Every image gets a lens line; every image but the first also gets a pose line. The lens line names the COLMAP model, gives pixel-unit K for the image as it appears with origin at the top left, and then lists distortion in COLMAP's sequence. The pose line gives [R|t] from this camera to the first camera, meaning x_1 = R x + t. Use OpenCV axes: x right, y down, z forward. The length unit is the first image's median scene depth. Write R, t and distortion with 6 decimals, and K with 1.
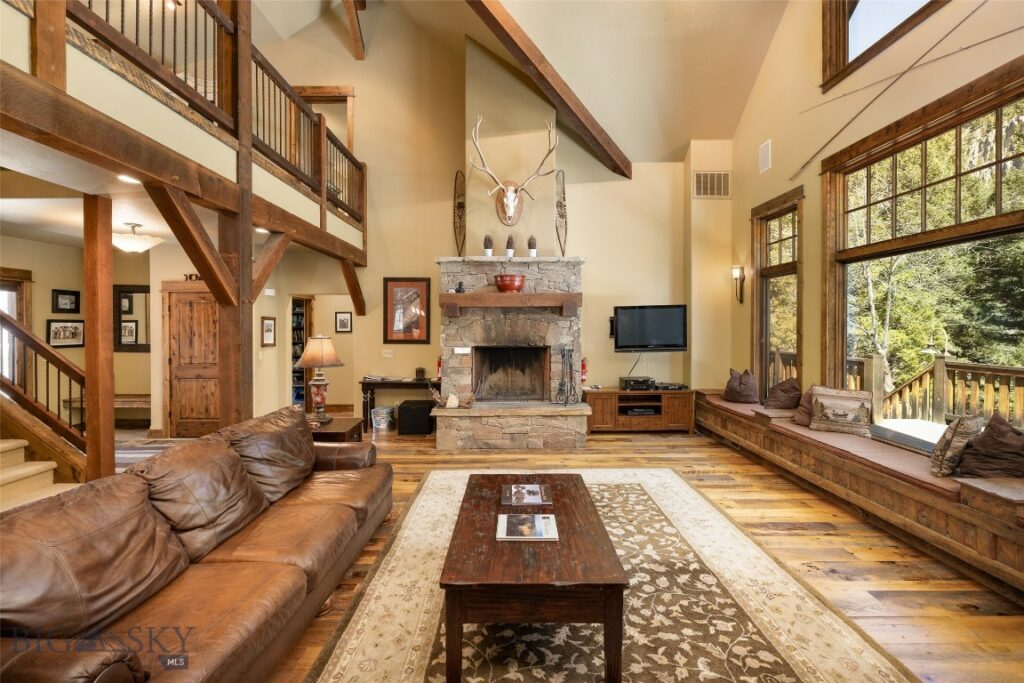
lens RADIAL K [[433.2, 0, 504.7], [0, 433.2, 329.6], [0, 0, 1]] dist [-0.002375, 0.000163]
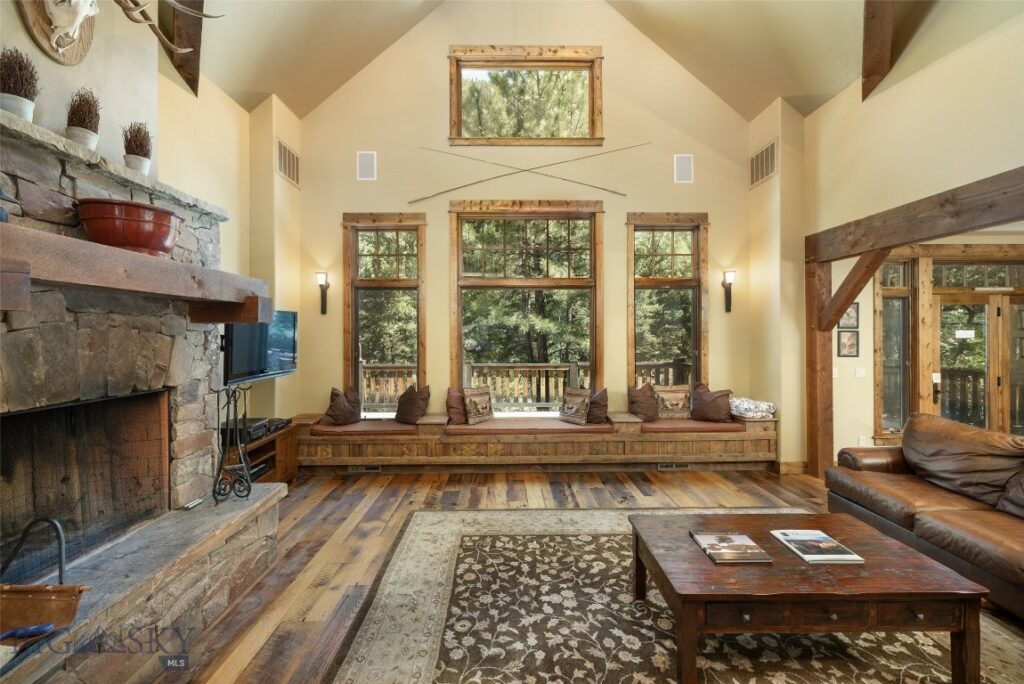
lens RADIAL K [[433.2, 0, 507.7], [0, 433.2, 333.9], [0, 0, 1]] dist [-0.002375, 0.000163]
pose [[-0.016058, 0.002633, 0.999868, -0.379930], [0.013802, 0.999902, -0.002411, -0.012139], [-0.999776, 0.013762, -0.016093, 0.705909]]
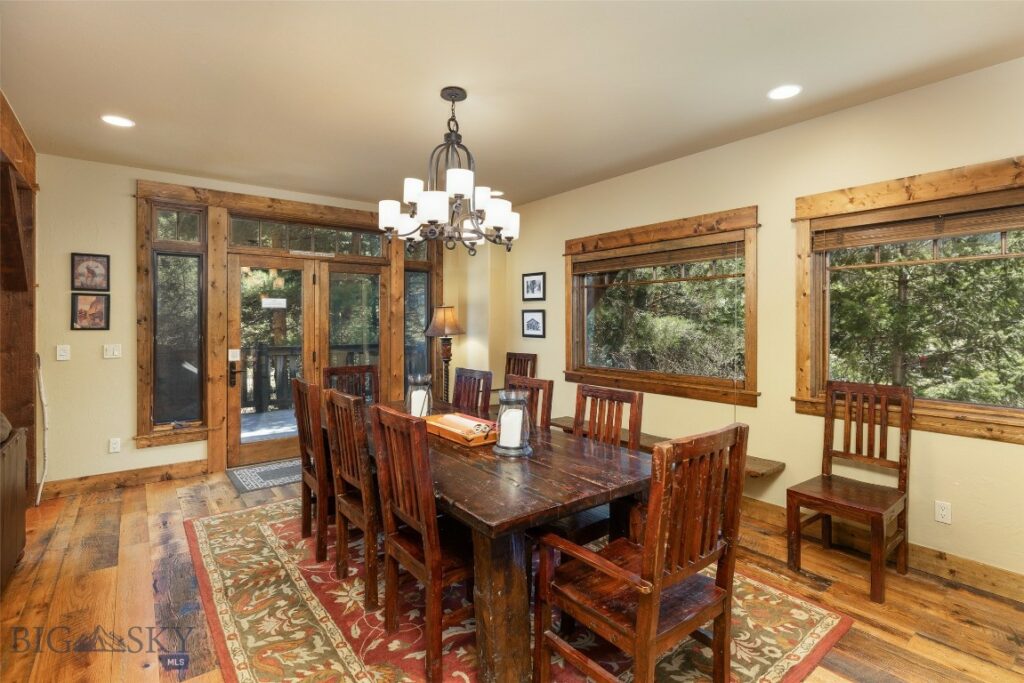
lens RADIAL K [[485.9, 0, 504.7], [0, 485.9, 320.1], [0, 0, 1]] dist [-0.006331, -0.000123]
pose [[-0.624513, 0.003876, 0.781005, -0.431342], [0.008788, 0.999959, 0.002065, 0.030672], [-0.780965, 0.008153, -0.624522, -0.025025]]
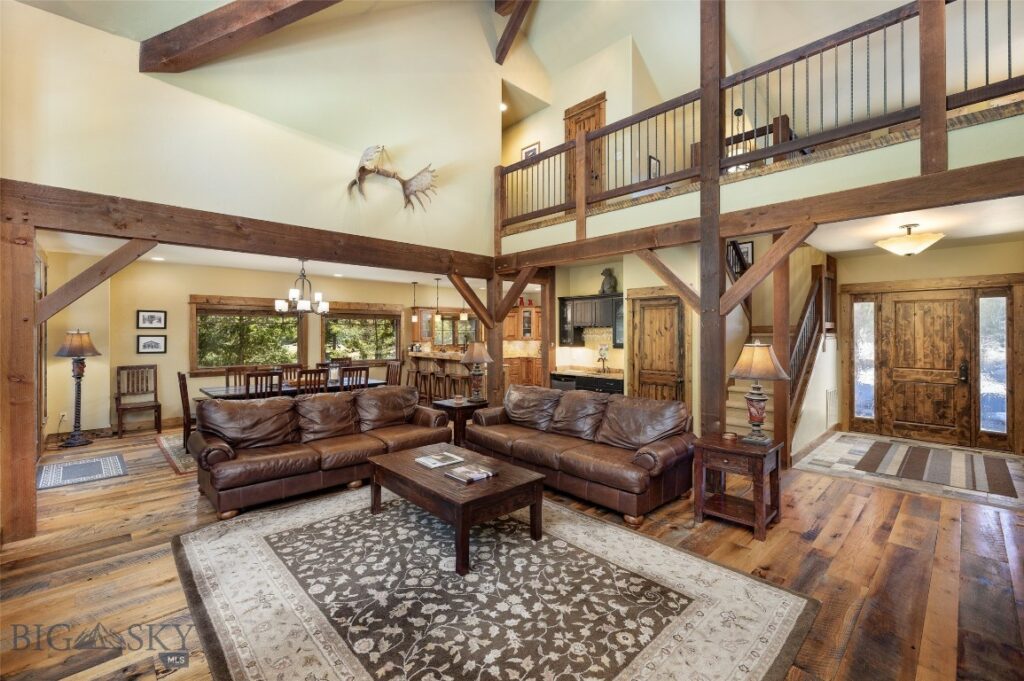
lens RADIAL K [[433.2, 0, 507.7], [0, 433.2, 332.4], [0, 0, 1]] dist [-0.002375, 0.000163]
pose [[-0.719262, 0.002310, -0.694735, 0.400592], [-0.004329, 0.999960, 0.007806, -0.008573], [0.694726, 0.008622, -0.719223, 0.954933]]
